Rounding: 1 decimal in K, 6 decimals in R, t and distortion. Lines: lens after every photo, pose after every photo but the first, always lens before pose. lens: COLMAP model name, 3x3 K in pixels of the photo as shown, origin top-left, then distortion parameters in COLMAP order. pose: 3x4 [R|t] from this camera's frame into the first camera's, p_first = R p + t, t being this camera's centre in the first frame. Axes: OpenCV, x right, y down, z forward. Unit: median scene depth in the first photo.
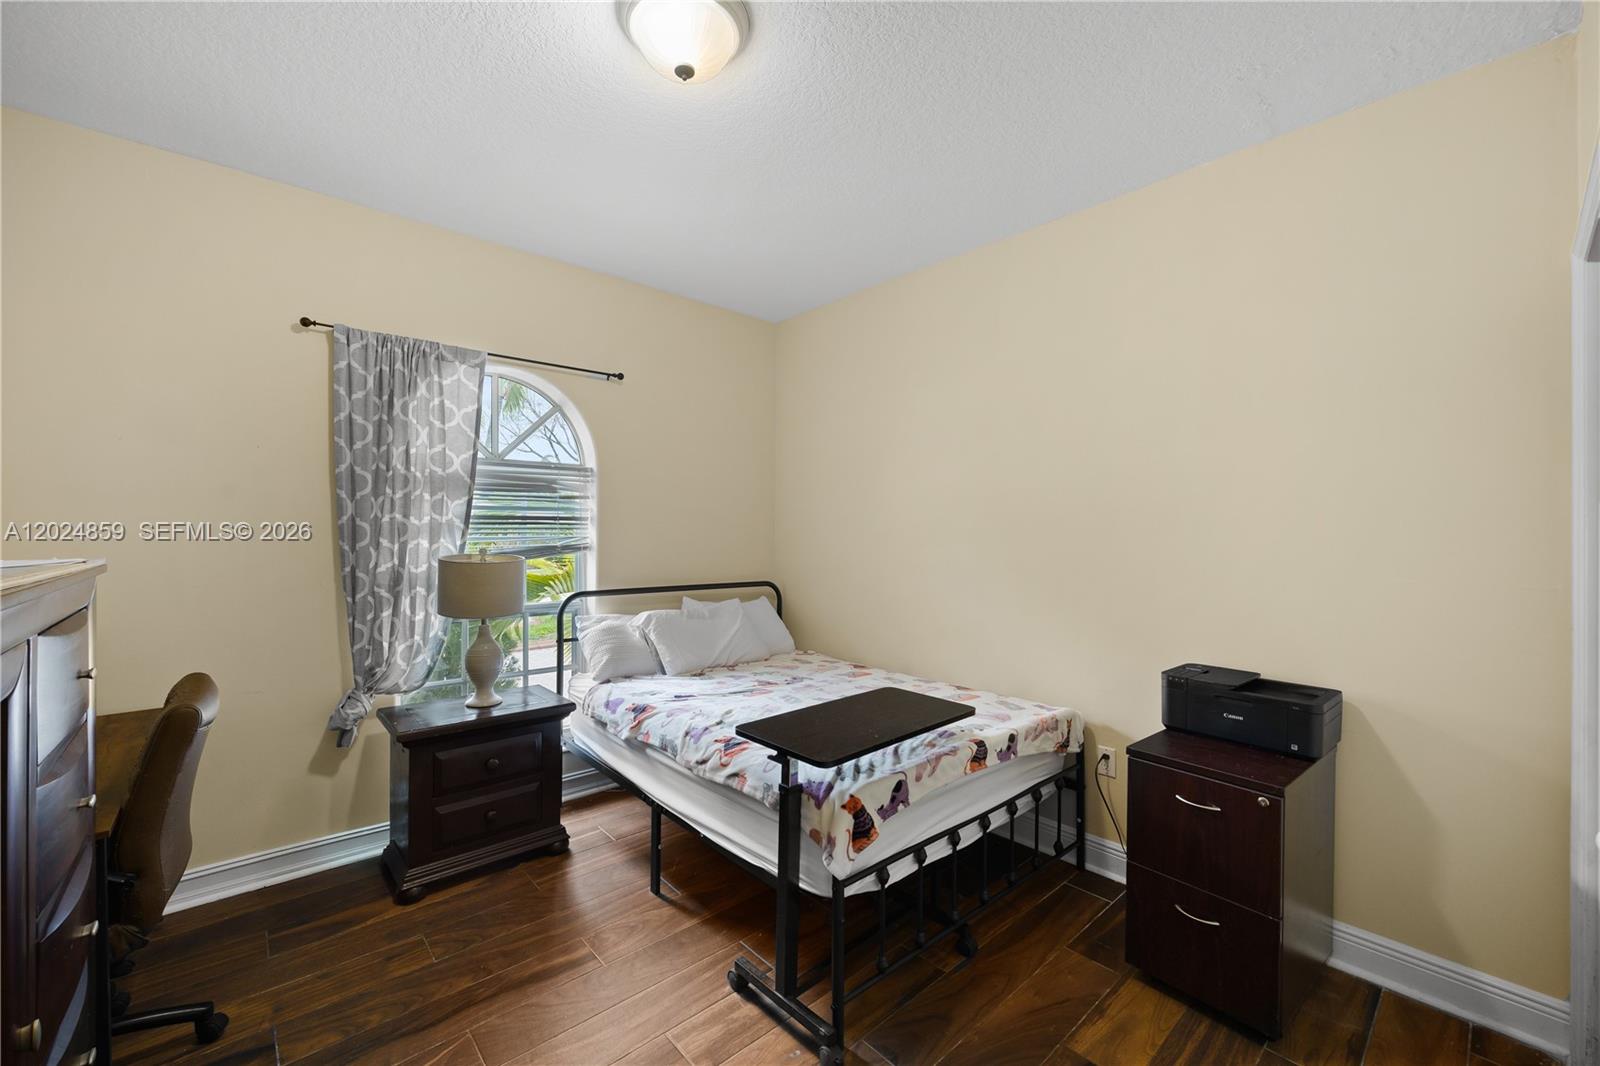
lens RADIAL K [[657.1, 0, 790.2], [0, 657.1, 527.7], [0, 0, 1]] dist [-0.000798, -0.000097]
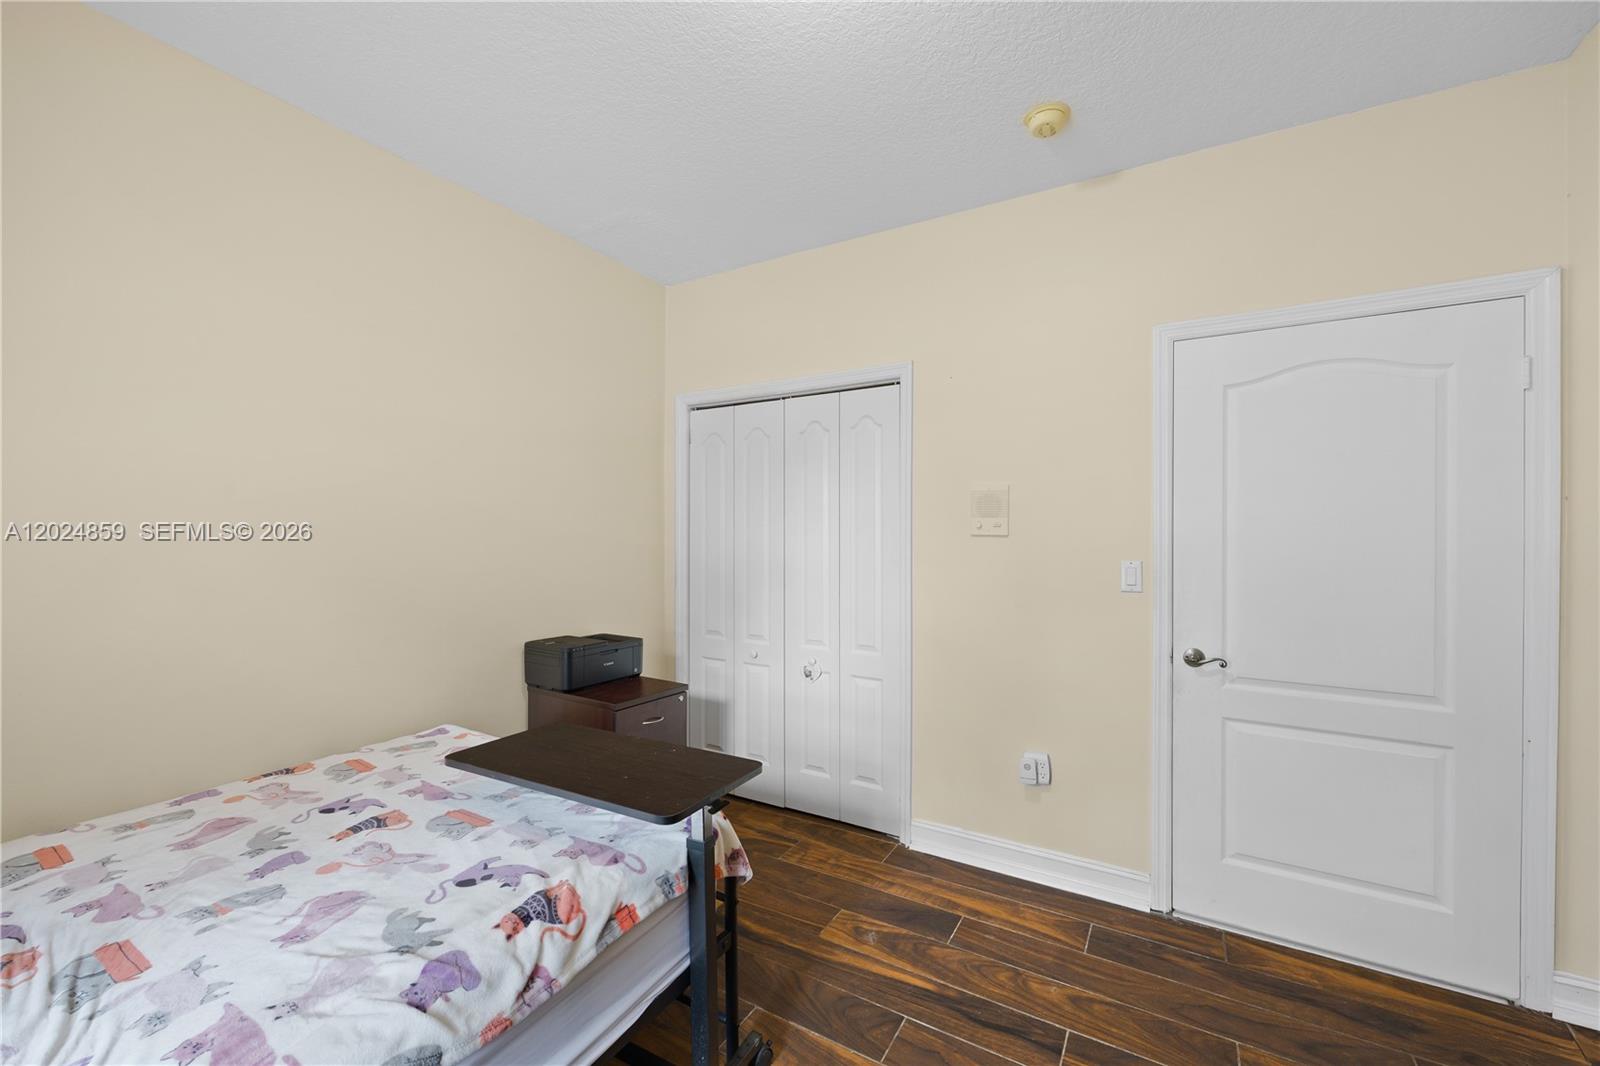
lens RADIAL K [[657.1, 0, 790.2], [0, 657.1, 527.7], [0, 0, 1]] dist [-0.000798, -0.000097]
pose [[-0.306239, -0.011921, 0.951880, -0.698495], [-0.006005, 0.999926, 0.010591, -0.015114], [-0.951936, -0.002472, -0.306288, 0.965855]]
